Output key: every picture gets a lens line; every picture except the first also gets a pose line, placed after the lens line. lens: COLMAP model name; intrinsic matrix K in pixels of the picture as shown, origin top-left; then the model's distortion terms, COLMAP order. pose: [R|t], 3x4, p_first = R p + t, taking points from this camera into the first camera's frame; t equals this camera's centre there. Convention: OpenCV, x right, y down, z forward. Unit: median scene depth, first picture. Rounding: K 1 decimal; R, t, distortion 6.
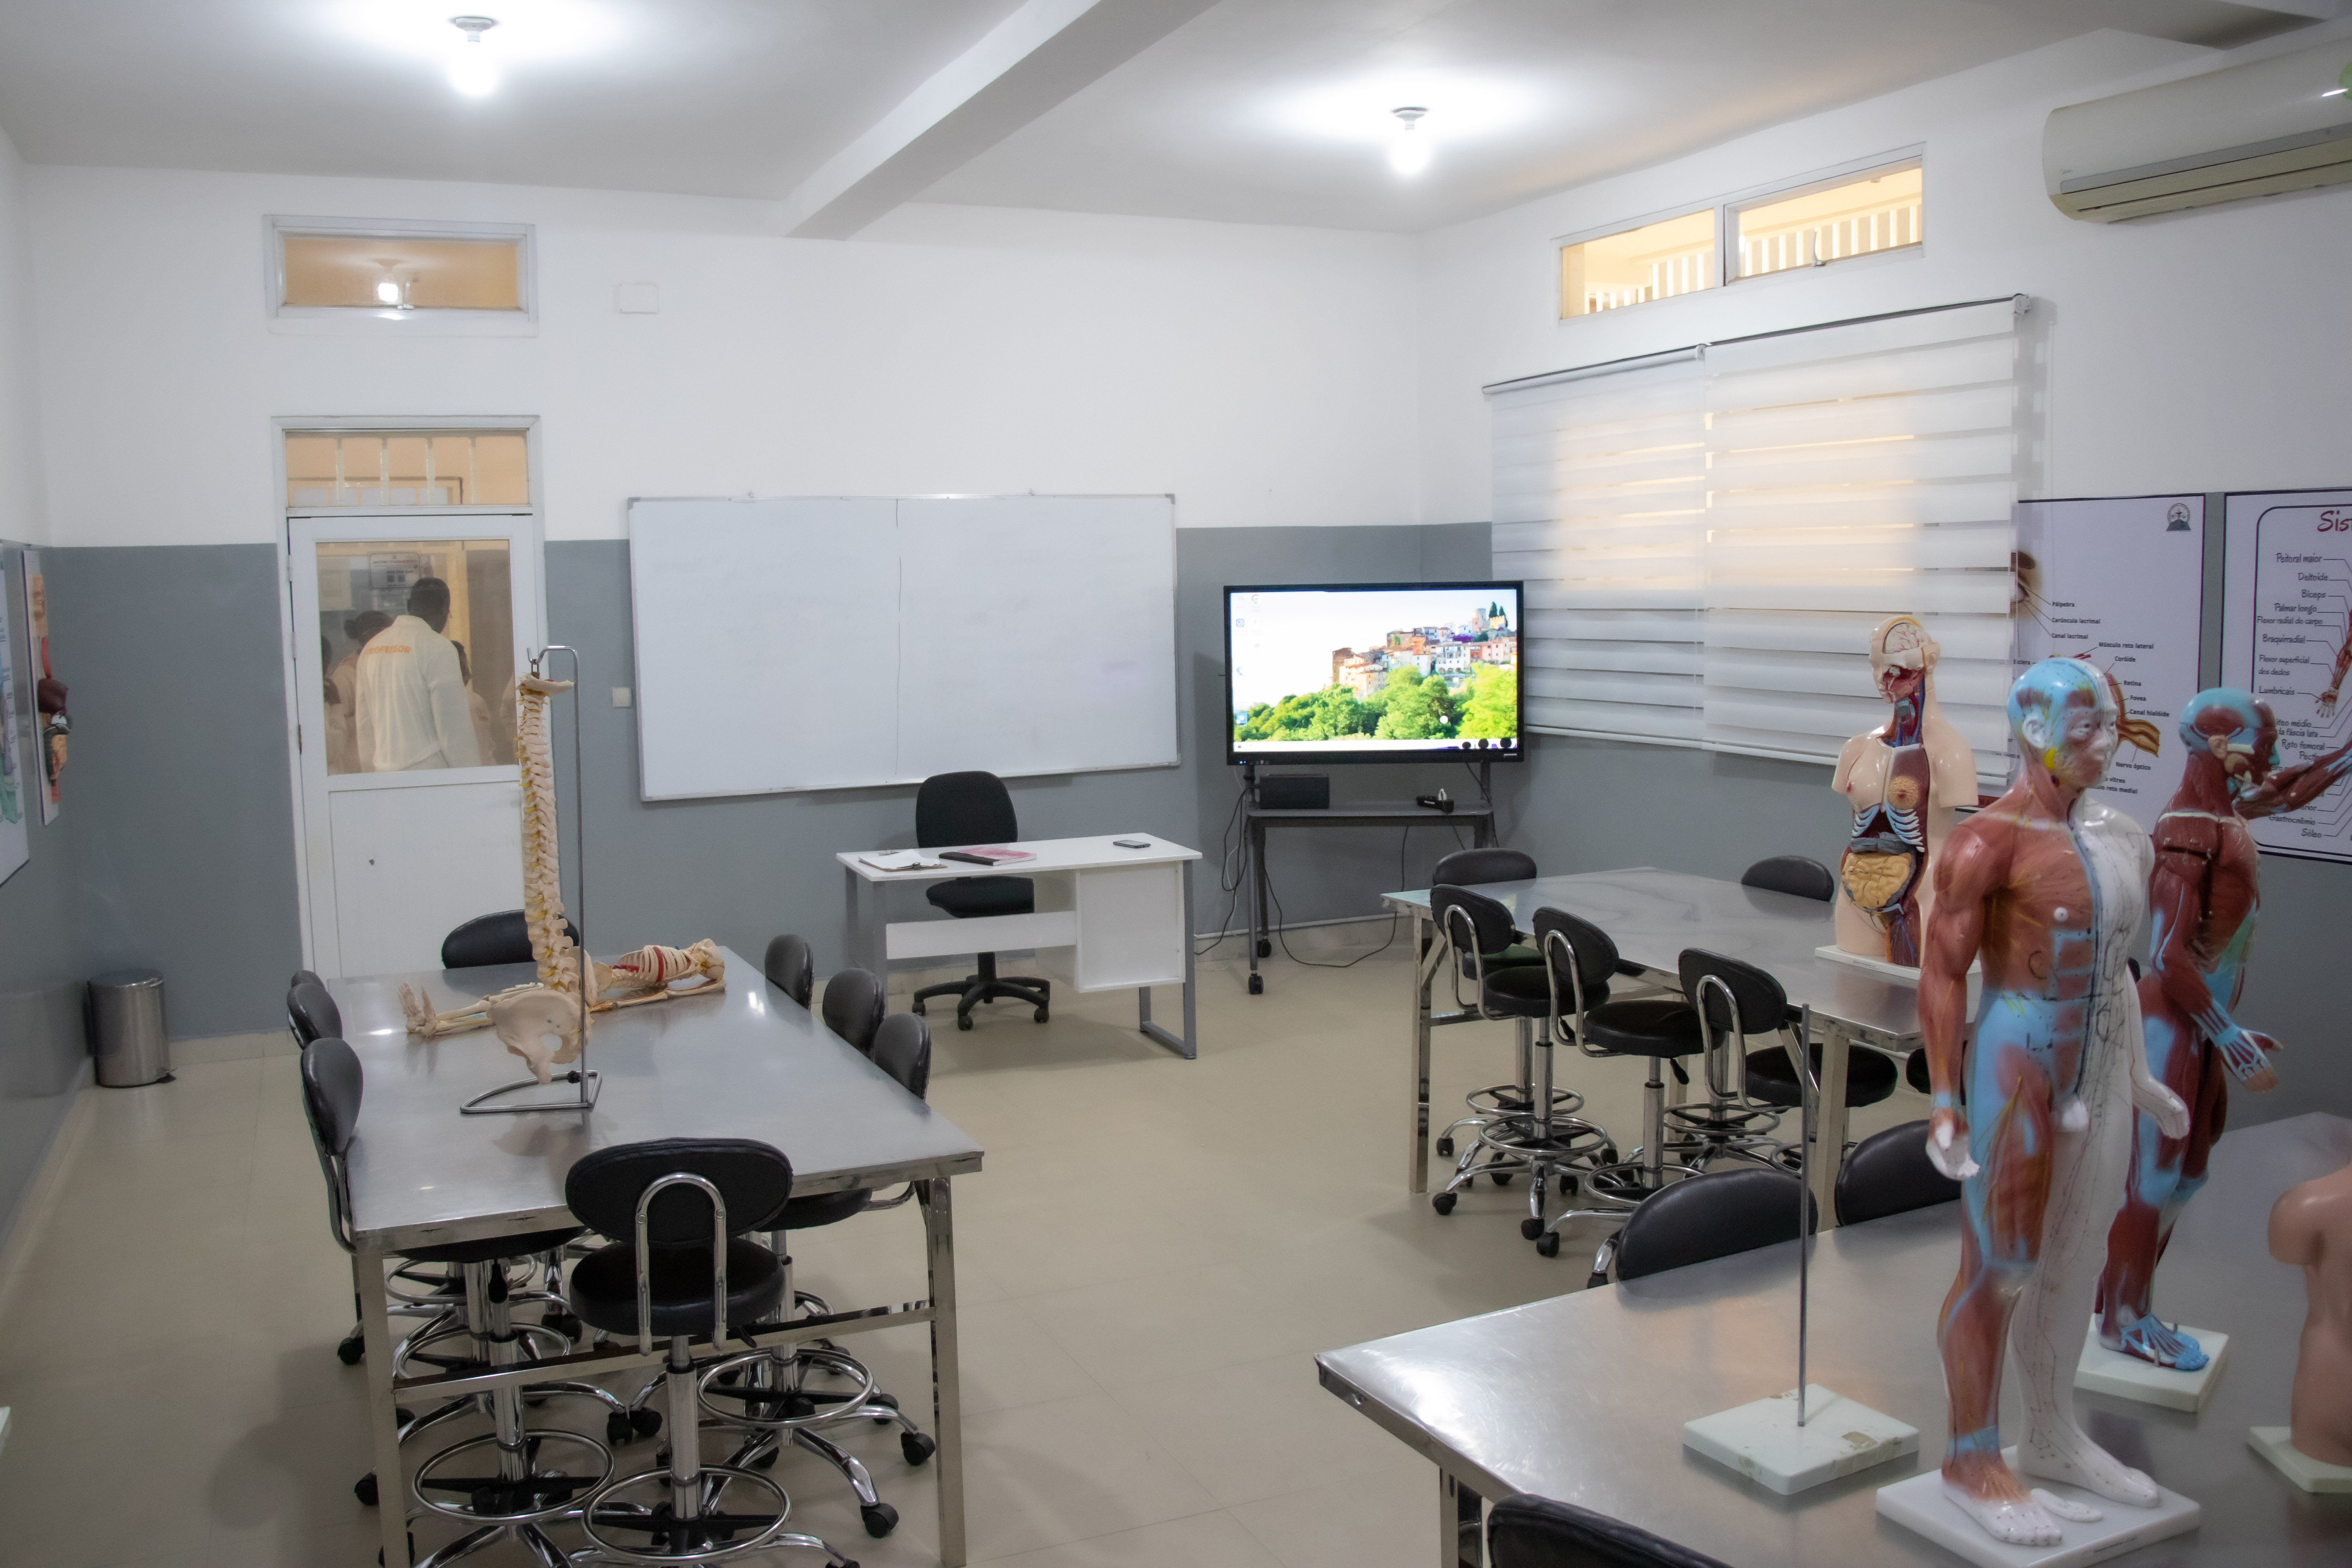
lens RADIAL K [[1927.7, 0, 1165.0], [0, 1927.7, 791.5], [0, 0, 1]] dist [-0.191316, 0.155995]
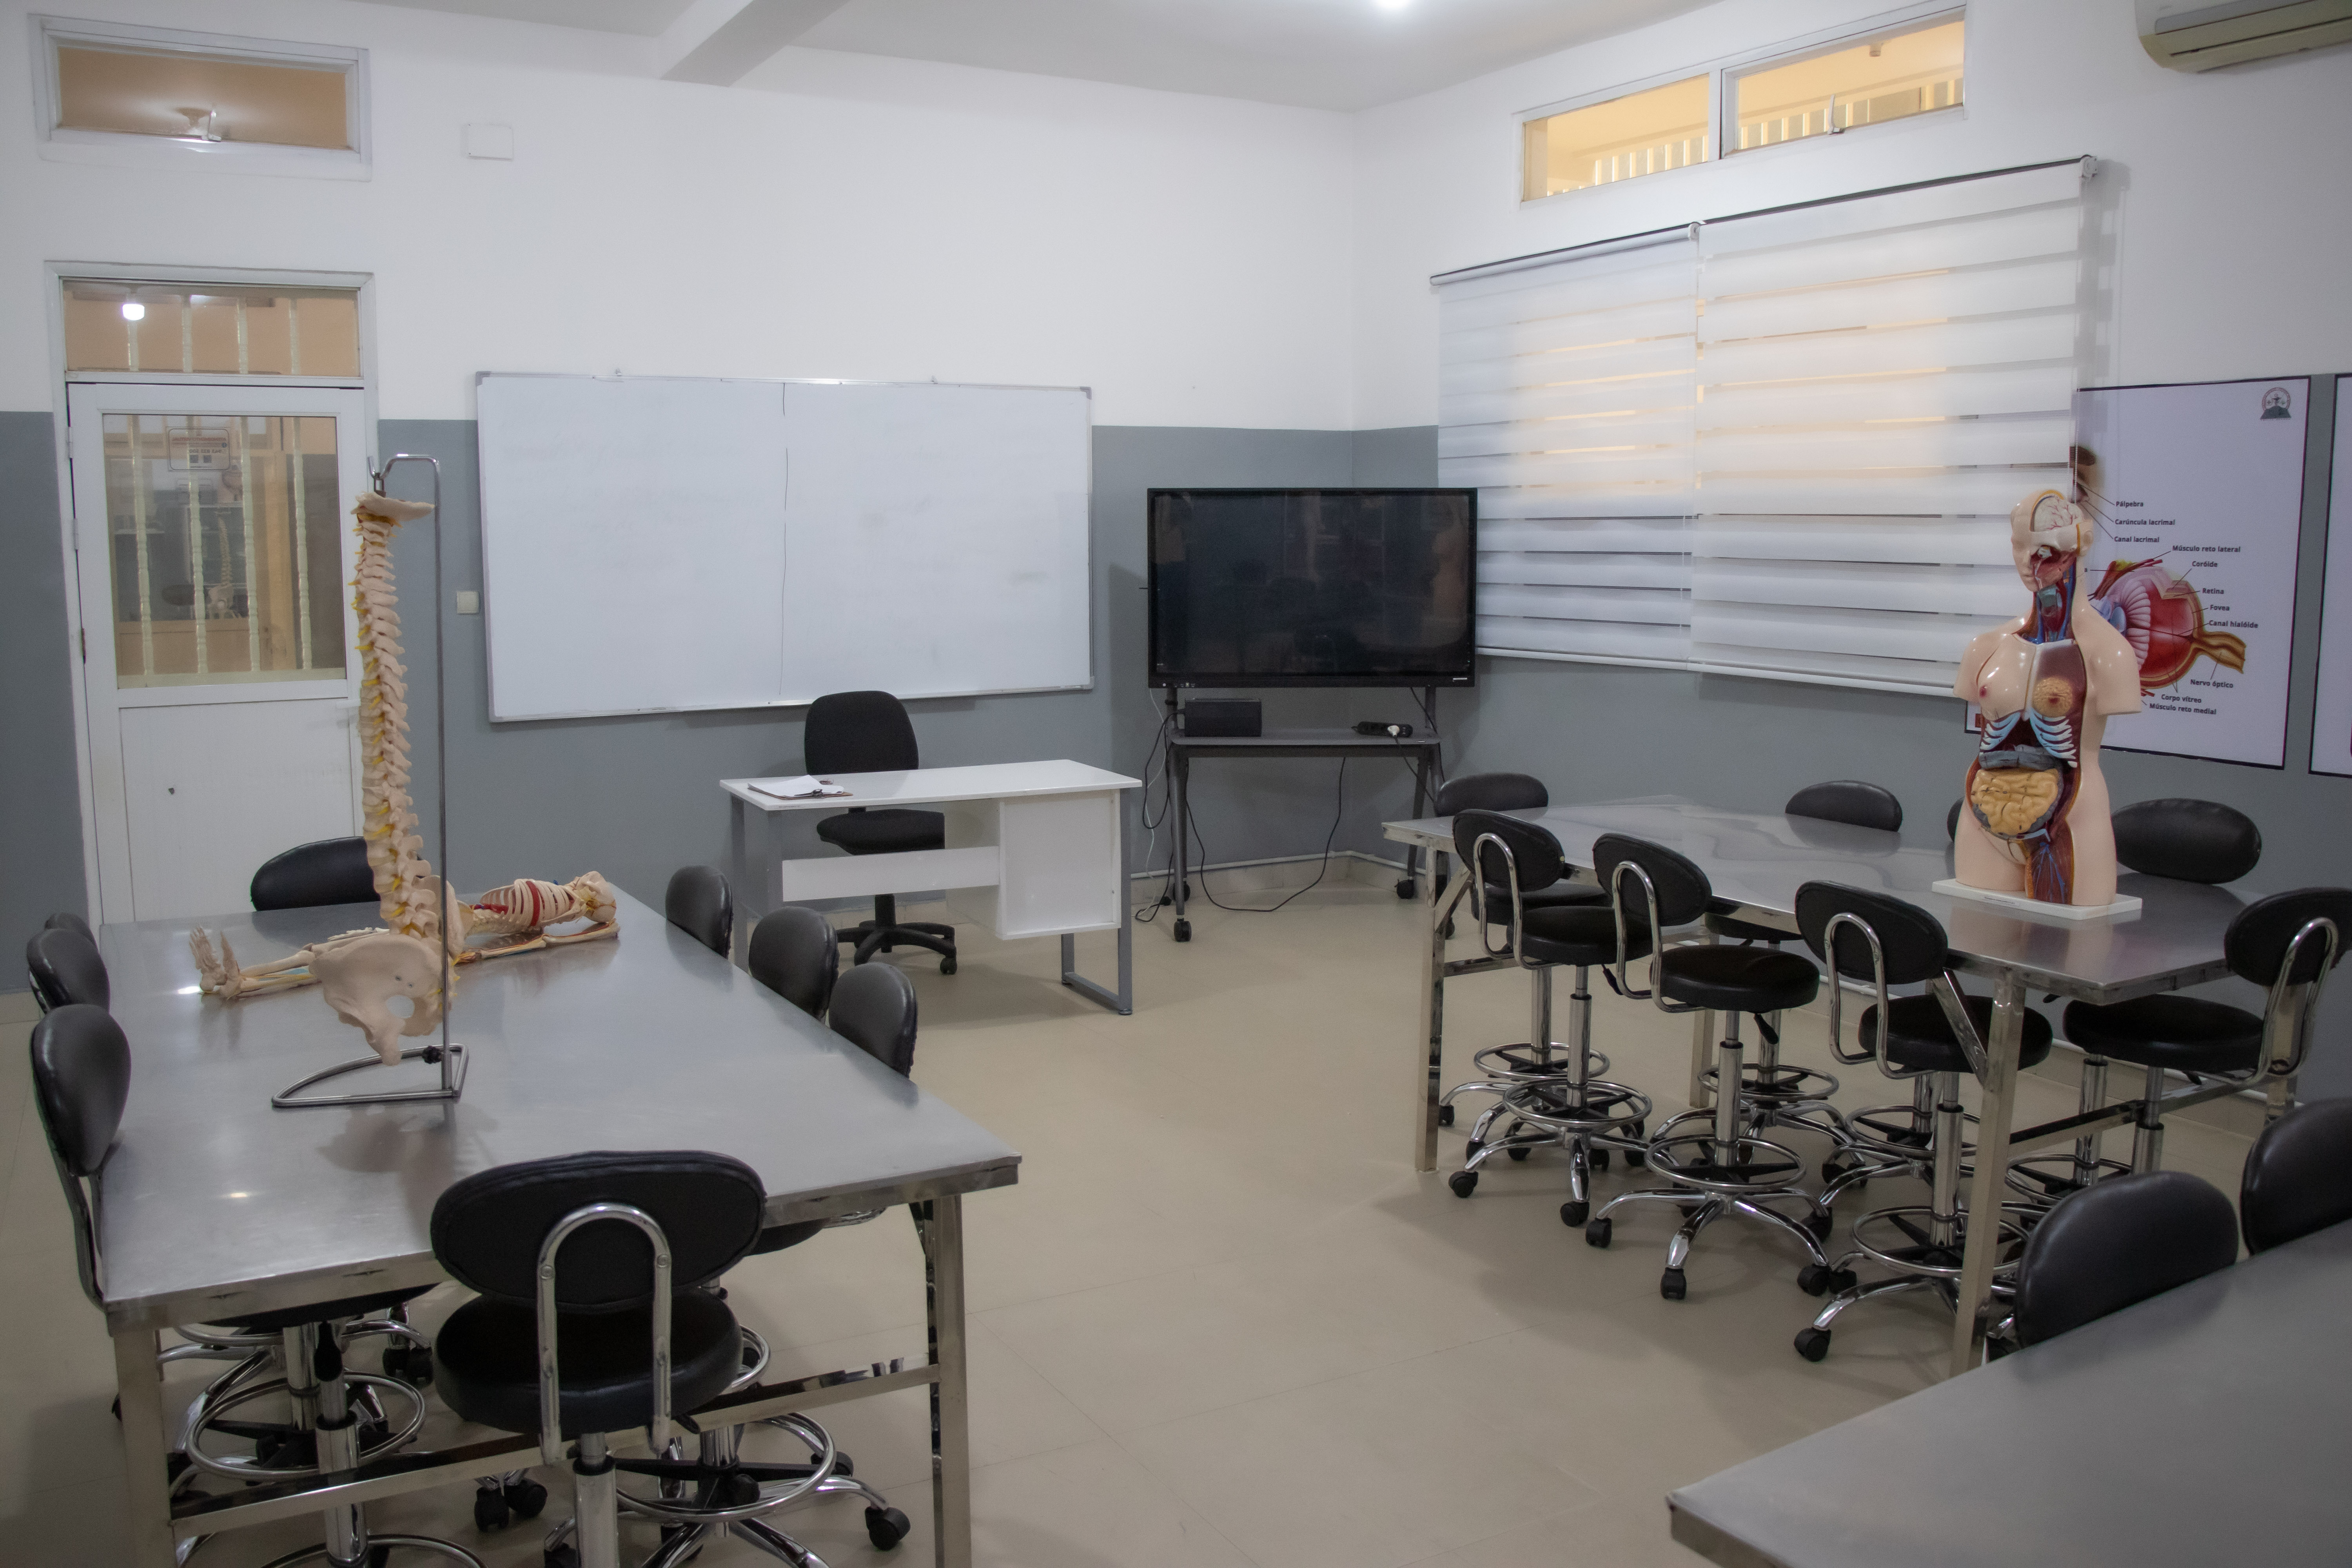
lens RADIAL K [[1918.1, 0, 1176.0], [0, 1918.1, 784.0], [0, 0, 1]] dist [-0.202989, 0.180317]
pose [[0.995673, 0.003578, 0.092861, -0.064188], [-0.005583, 0.999757, 0.021335, 0.020487], [-0.092762, -0.021761, 0.995450, 0.178459]]
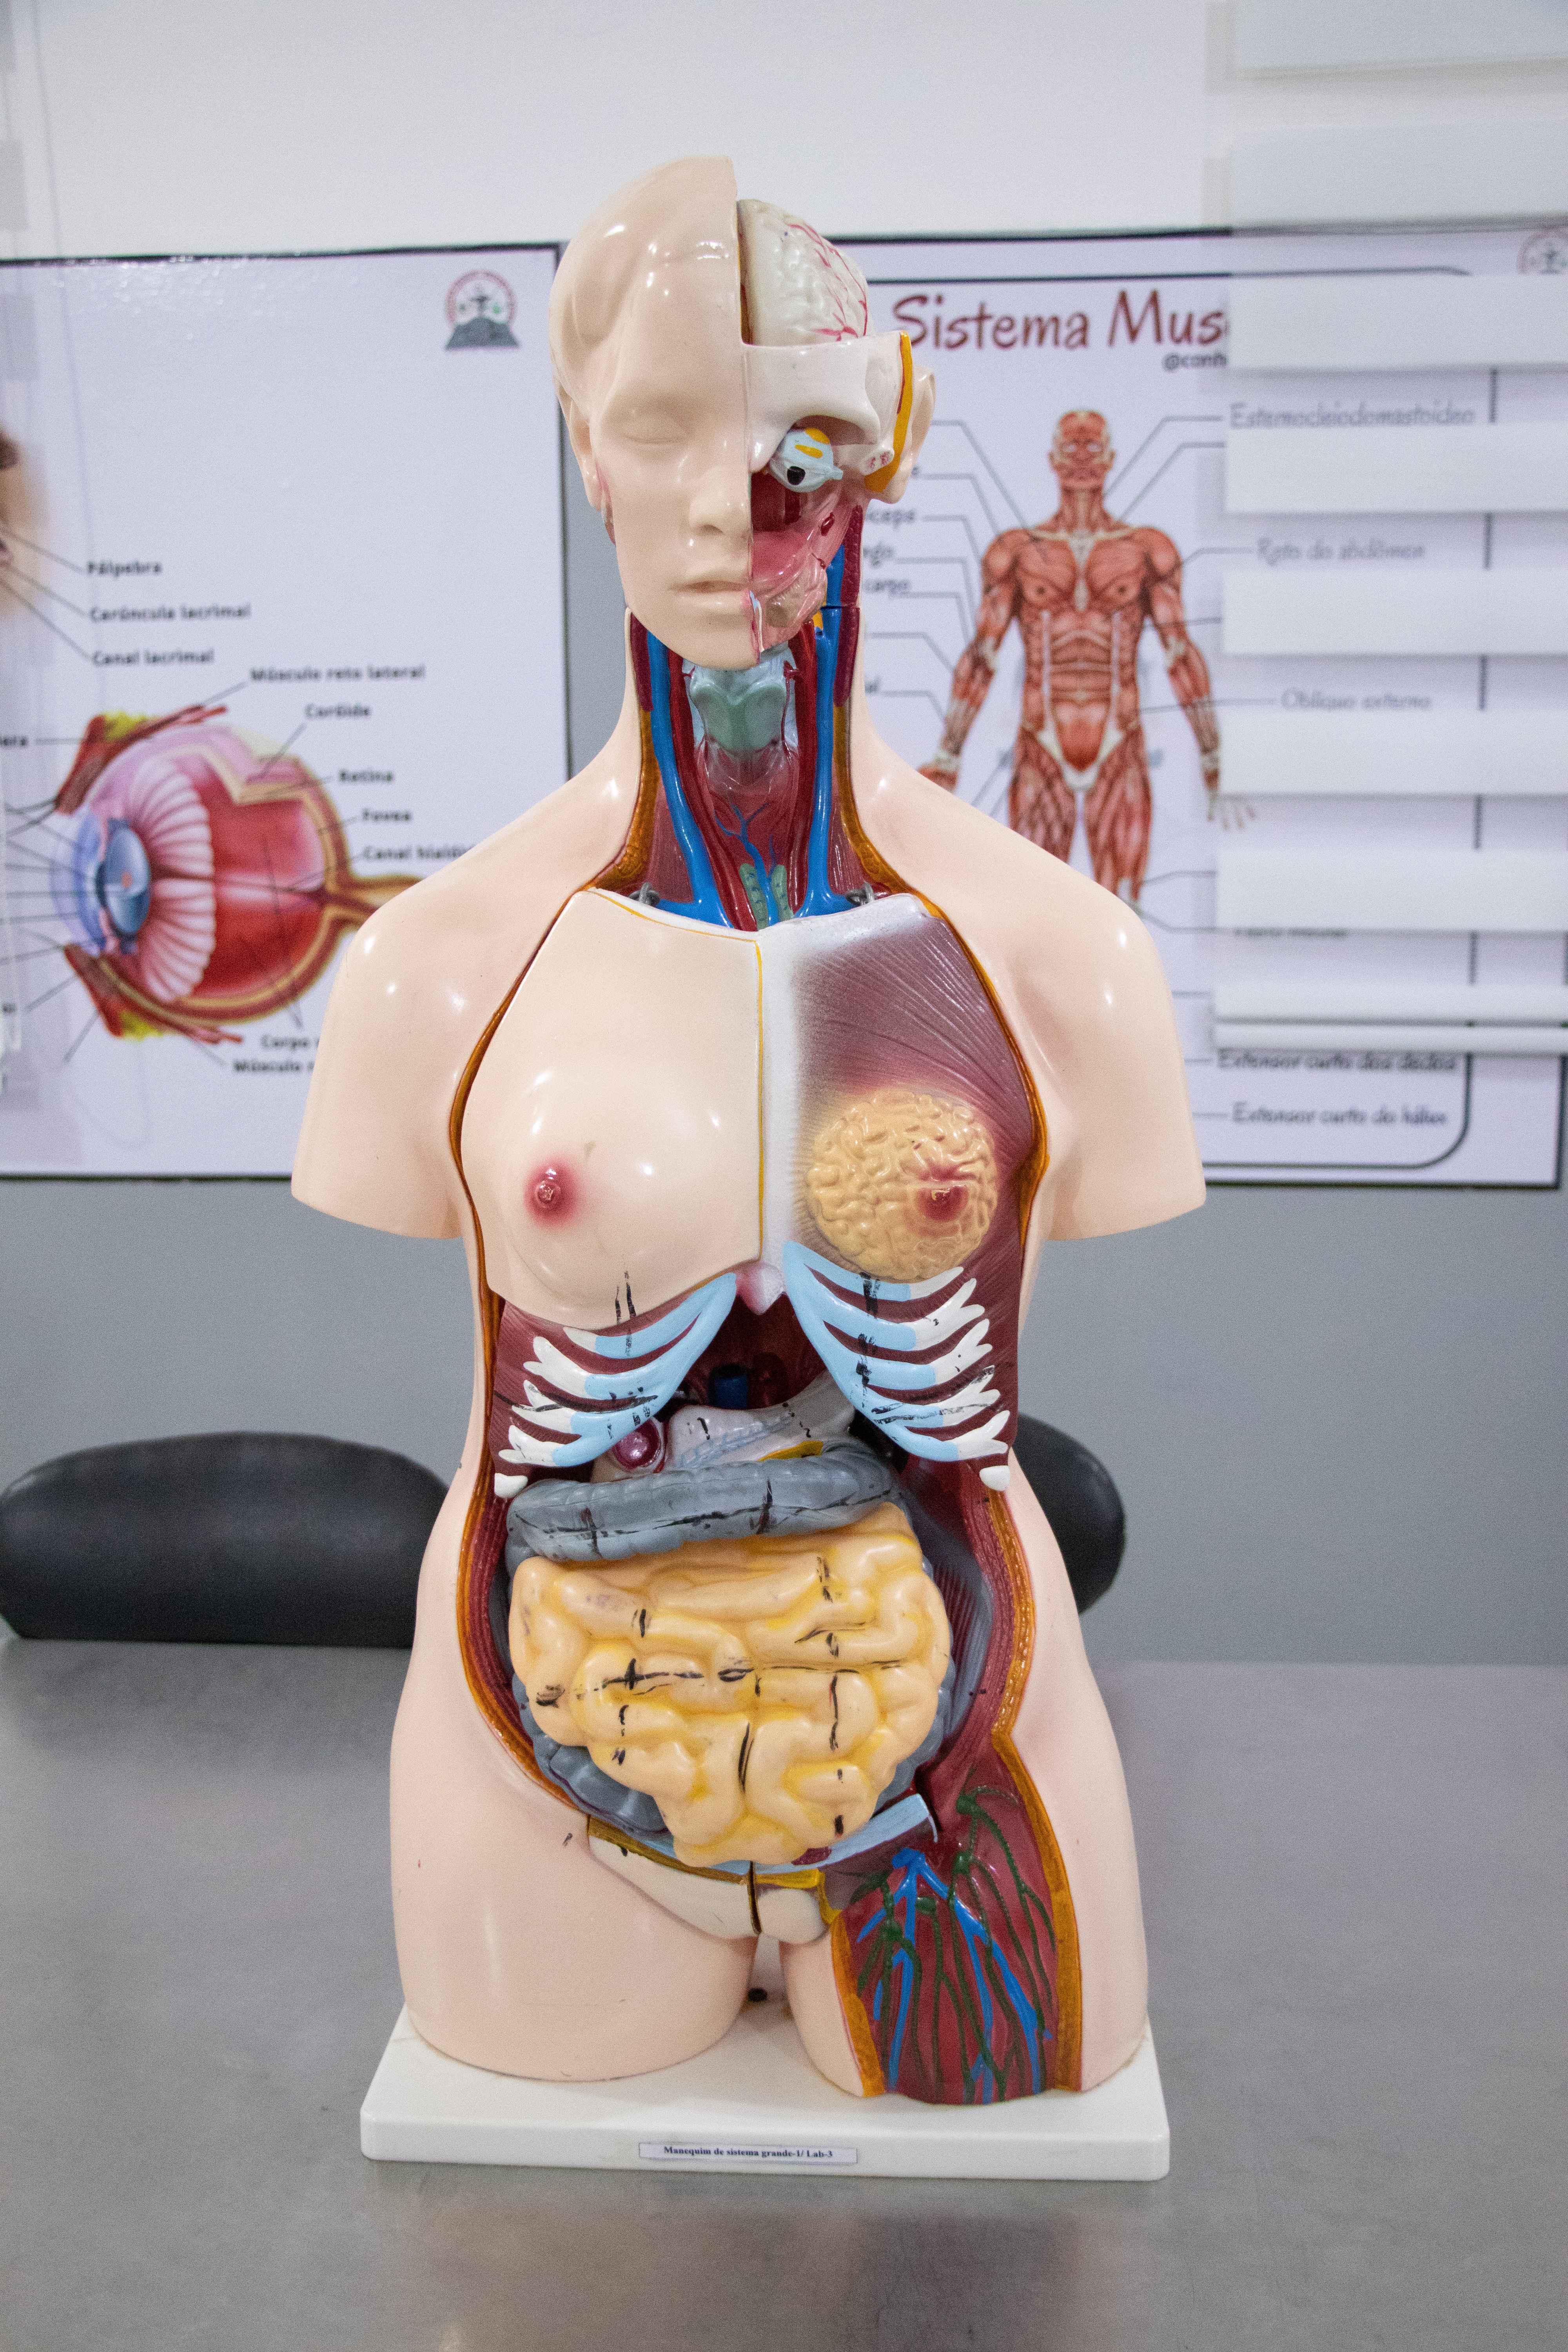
lens RADIAL K [[2309.7, 0, 795.7], [0, 2309.7, 1184.8], [0, 0, 1]] dist [-0.115229, 0.248282]
pose [[0.486071, -0.142114, 0.862287, 0.173357], [0.101798, 0.989180, 0.105643, -0.019319], [-0.867970, 0.036429, 0.495279, 0.766008]]
